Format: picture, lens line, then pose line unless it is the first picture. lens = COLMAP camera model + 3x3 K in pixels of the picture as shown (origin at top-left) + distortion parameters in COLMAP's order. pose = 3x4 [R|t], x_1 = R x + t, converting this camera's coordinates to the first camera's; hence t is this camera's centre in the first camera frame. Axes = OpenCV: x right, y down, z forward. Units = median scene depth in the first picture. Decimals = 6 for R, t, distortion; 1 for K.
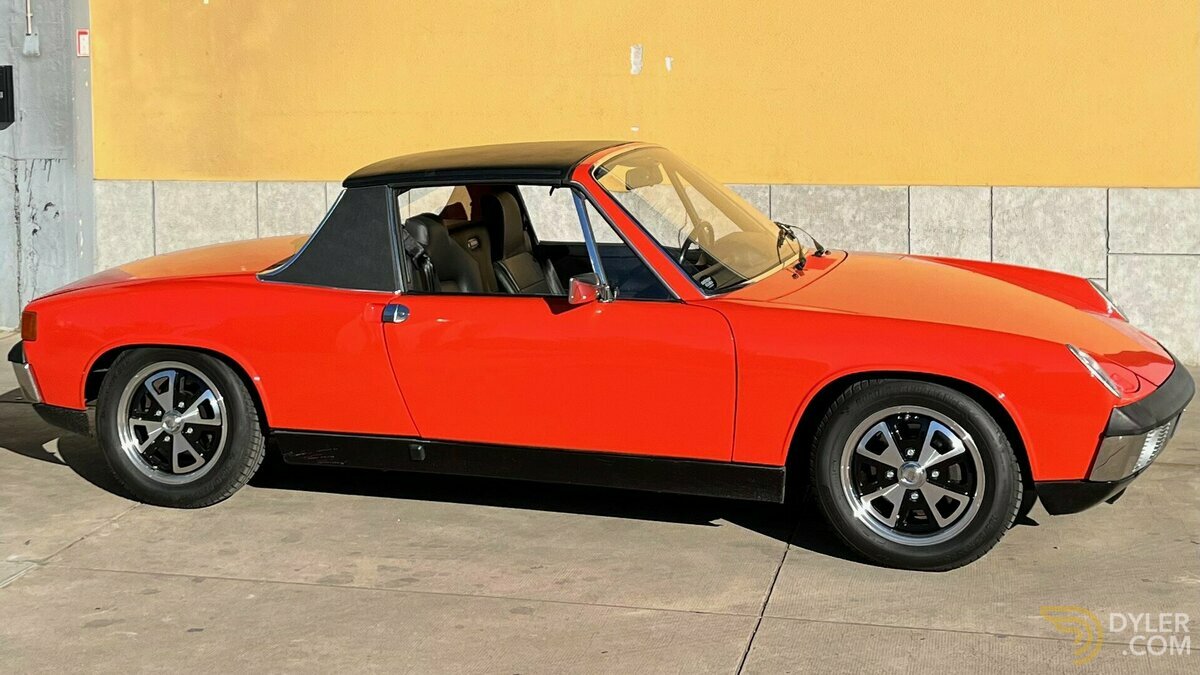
lens RADIAL K [[1830.5, 0, 499.1], [0, 1830.5, 246.7], [0, 0, 1]] dist [0.078322, 0.000000]
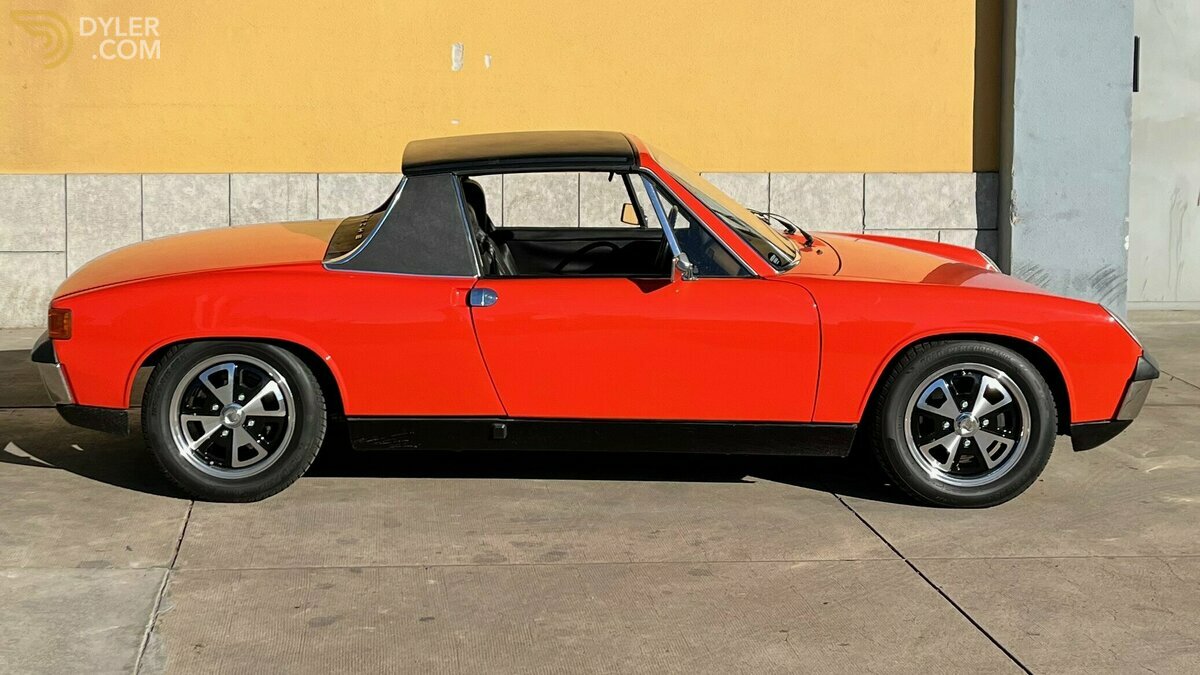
lens RADIAL K [[1667.0, 0, 488.5], [0, 1667.0, 276.1], [0, 0, 1]] dist [0.070893, 0.000000]
pose [[0.943254, -0.028379, 0.330857, -0.357162], [0.020501, 0.999418, 0.027279, -0.000965], [-0.331438, -0.018948, 0.943287, 0.115903]]
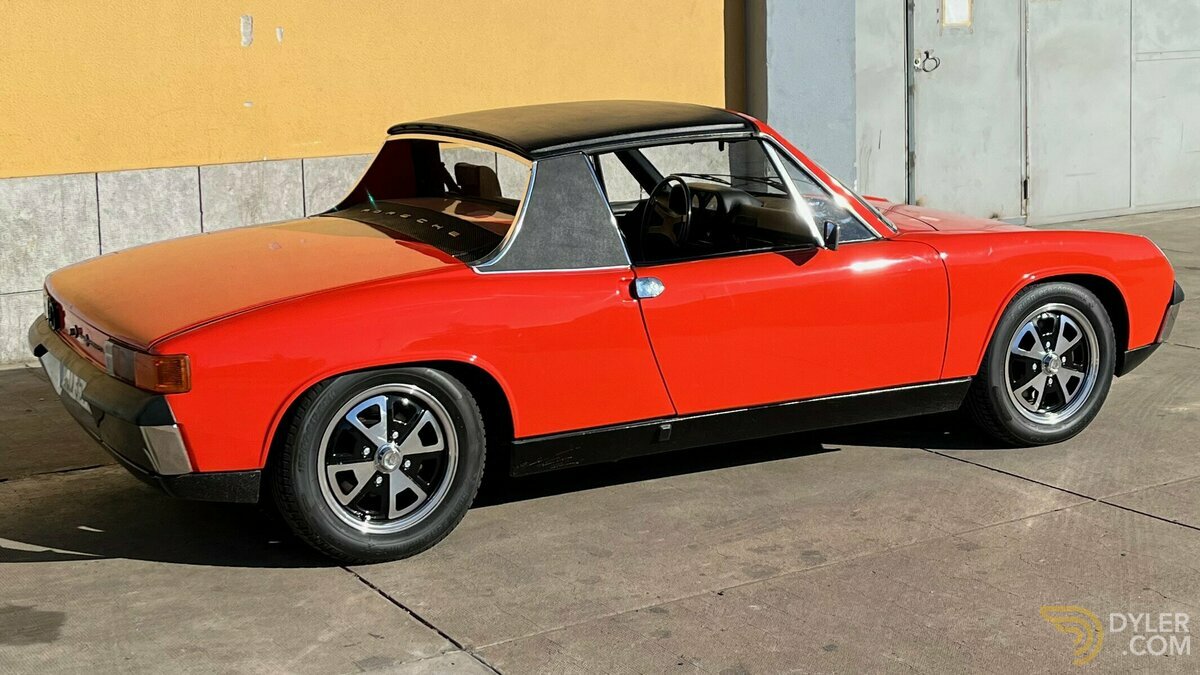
lens RADIAL K [[1667.0, 0, 563.5], [0, 1667.0, 261.6], [0, 0, 1]] dist [0.070893, 0.000000]
pose [[0.691202, -0.109824, 0.714268, -0.676036], [0.095869, 0.993584, 0.059998, -0.030466], [-0.716275, 0.027005, 0.697296, 0.438187]]
